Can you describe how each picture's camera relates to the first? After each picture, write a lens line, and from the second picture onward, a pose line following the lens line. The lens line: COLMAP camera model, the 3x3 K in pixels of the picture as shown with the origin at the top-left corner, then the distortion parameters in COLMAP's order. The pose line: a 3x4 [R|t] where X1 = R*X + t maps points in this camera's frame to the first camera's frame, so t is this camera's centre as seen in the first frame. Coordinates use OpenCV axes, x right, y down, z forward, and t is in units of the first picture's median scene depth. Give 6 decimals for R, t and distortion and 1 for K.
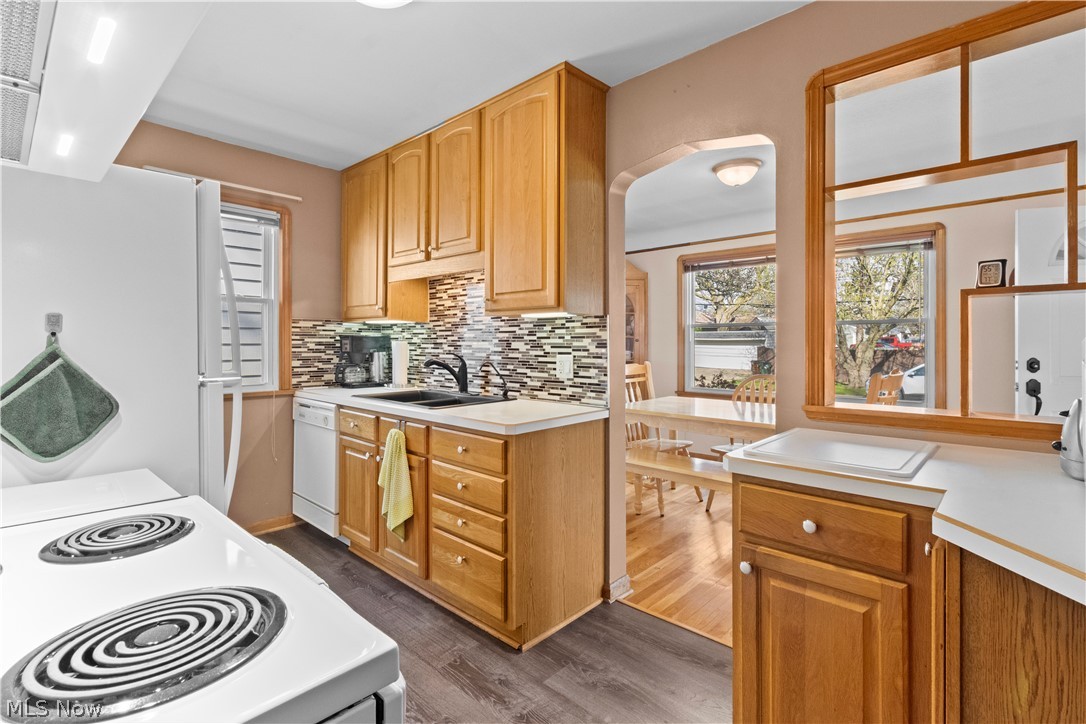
lens RADIAL K [[506.9, 0, 542.5], [0, 506.9, 338.1], [0, 0, 1]] dist [0.001139, 0.000694]
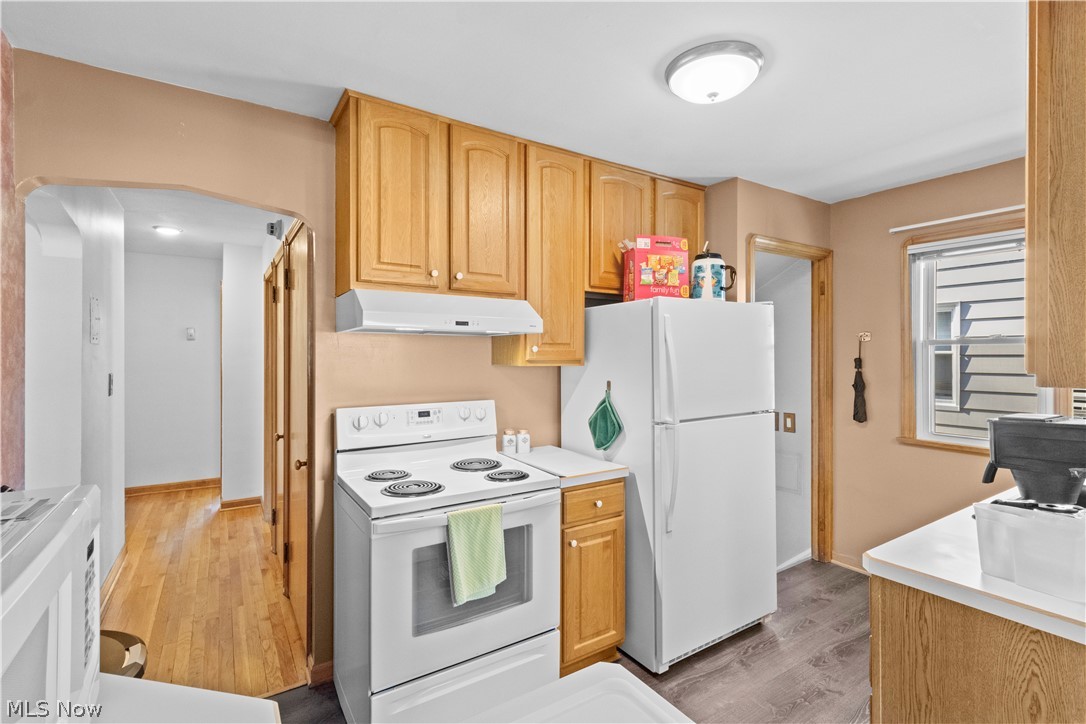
lens RADIAL K [[506.9, 0, 542.5], [0, 506.9, 338.1], [0, 0, 1]] dist [0.001139, 0.000694]
pose [[-0.241757, -0.017905, -0.970171, 0.632628], [0.005442, 0.999789, -0.019808, -0.099650], [0.970321, -0.010069, -0.241609, 0.661314]]
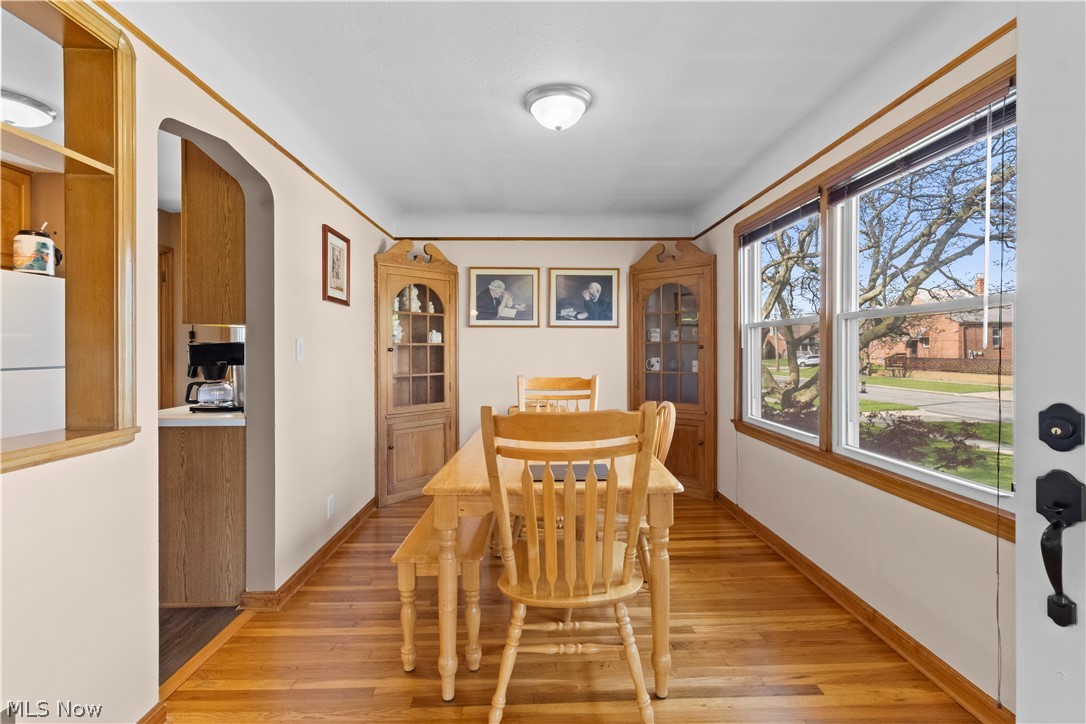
lens RADIAL K [[506.9, 0, 542.5], [0, 506.9, 338.1], [0, 0, 1]] dist [0.001139, 0.000694]
pose [[0.708675, -0.010215, -0.705461, 1.389871], [0.006528, 0.999947, -0.007922, -0.008872], [0.705505, 0.001009, 0.708704, 0.765402]]
